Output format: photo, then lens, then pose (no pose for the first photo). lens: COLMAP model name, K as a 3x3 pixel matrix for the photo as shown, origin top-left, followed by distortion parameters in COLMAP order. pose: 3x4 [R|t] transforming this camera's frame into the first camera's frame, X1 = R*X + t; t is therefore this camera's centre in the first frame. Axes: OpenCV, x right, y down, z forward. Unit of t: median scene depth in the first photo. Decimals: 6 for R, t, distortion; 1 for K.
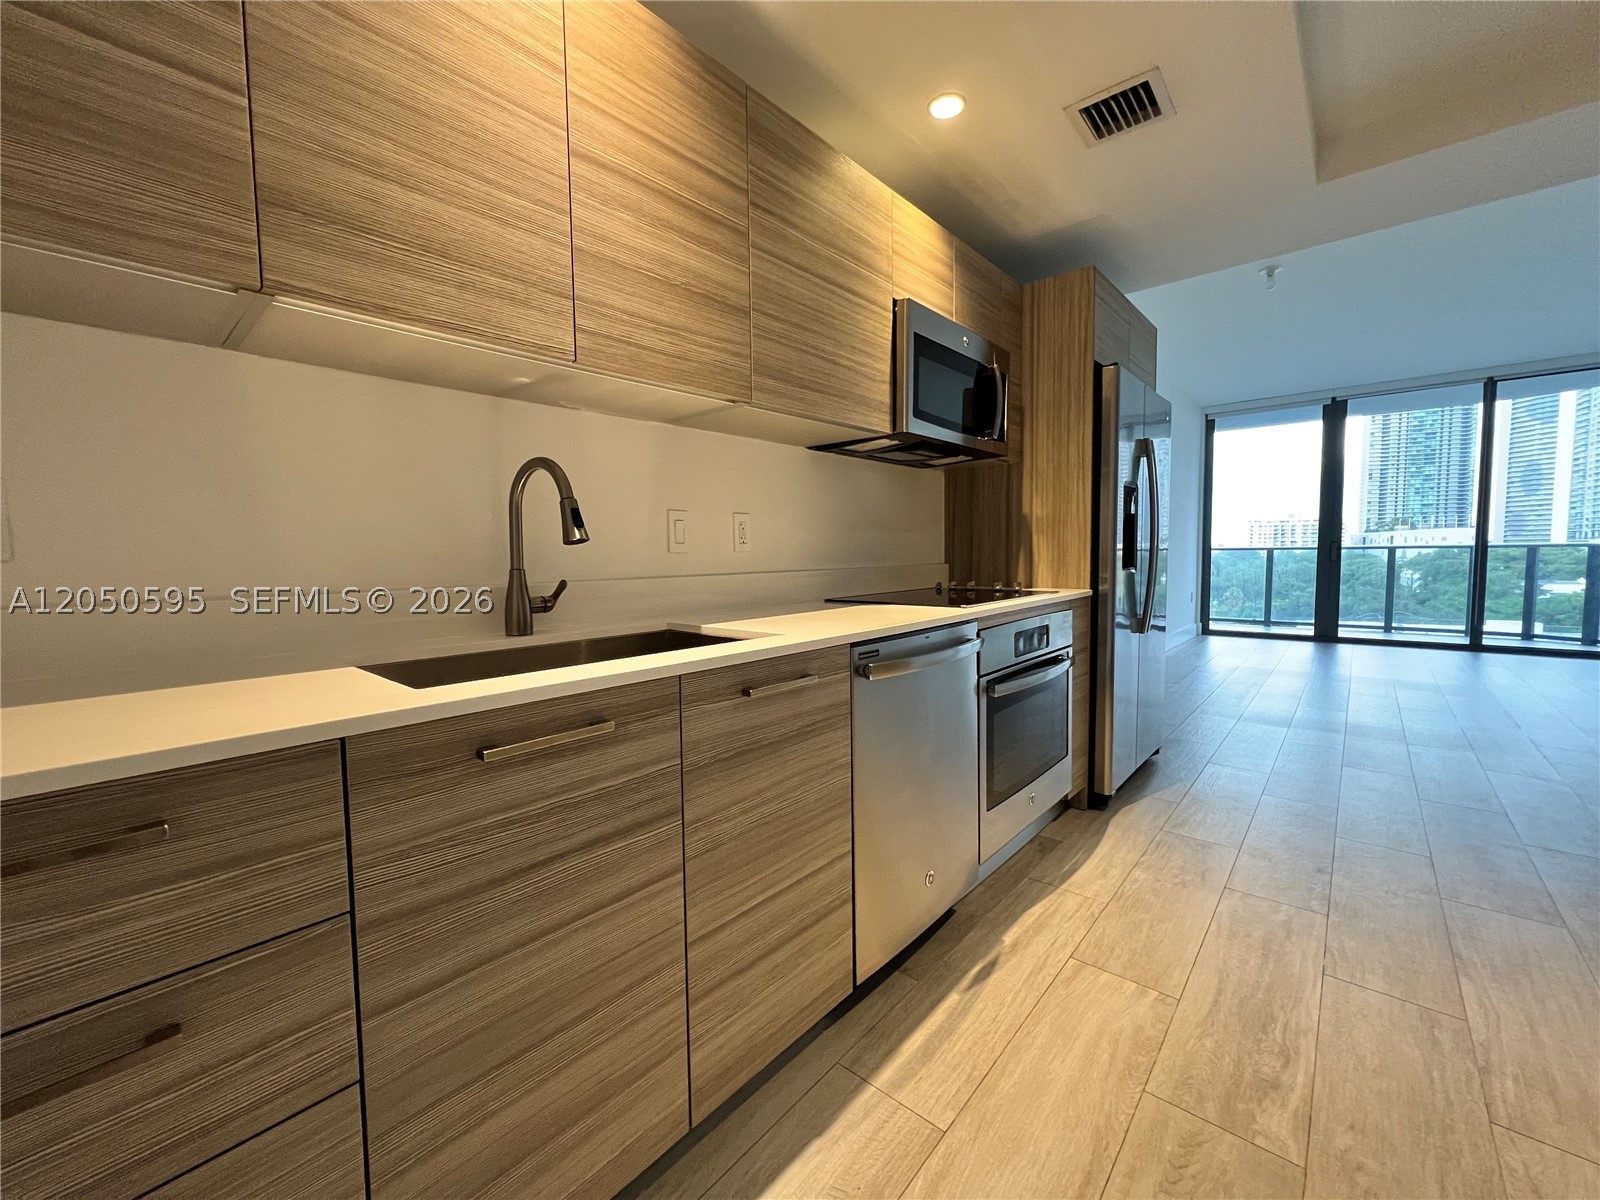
lens RADIAL K [[638.9, 0, 795.9], [0, 638.9, 594.4], [0, 0, 1]] dist [-0.002005, 0.000621]
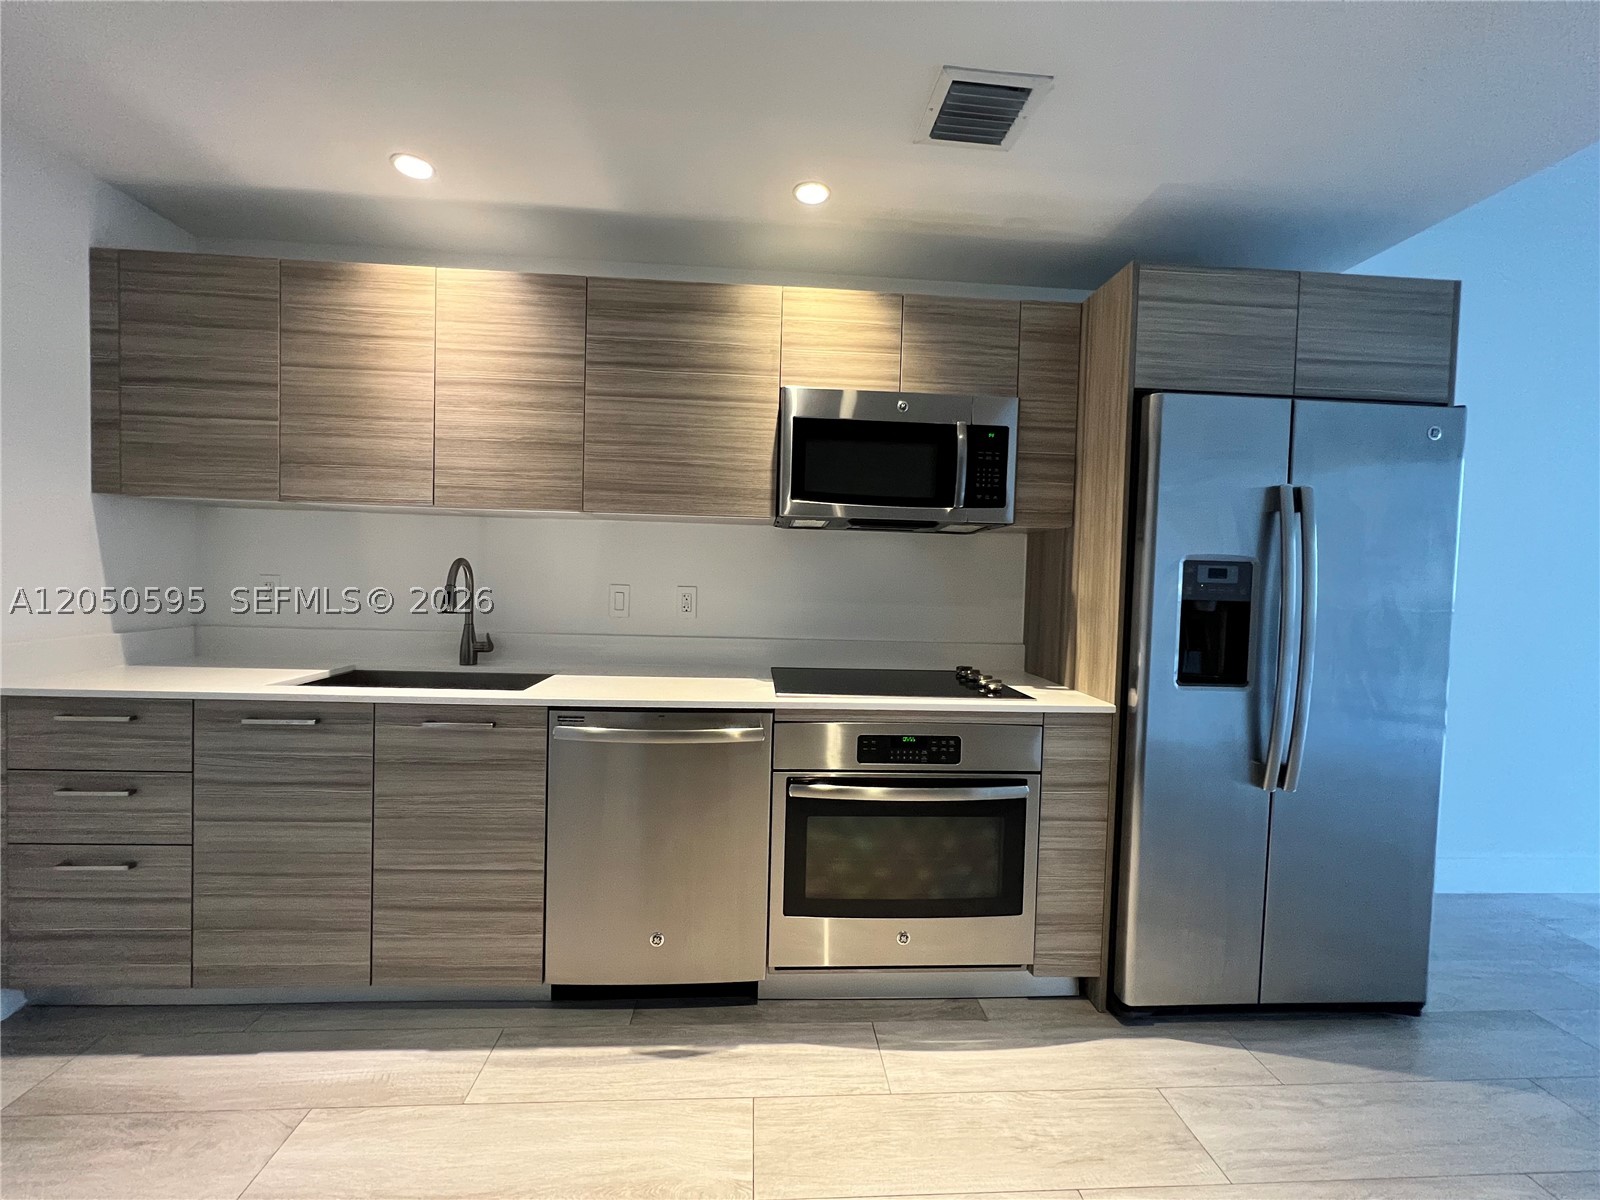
lens RADIAL K [[637.9, 0, 796.2], [0, 637.9, 594.0], [0, 0, 1]] dist [-0.000750, 0.000897]
pose [[0.710051, 0.058409, -0.701723, 1.318622], [-0.086349, 0.996255, -0.004449, -0.183665], [0.698836, 0.063752, 0.712436, 0.429199]]
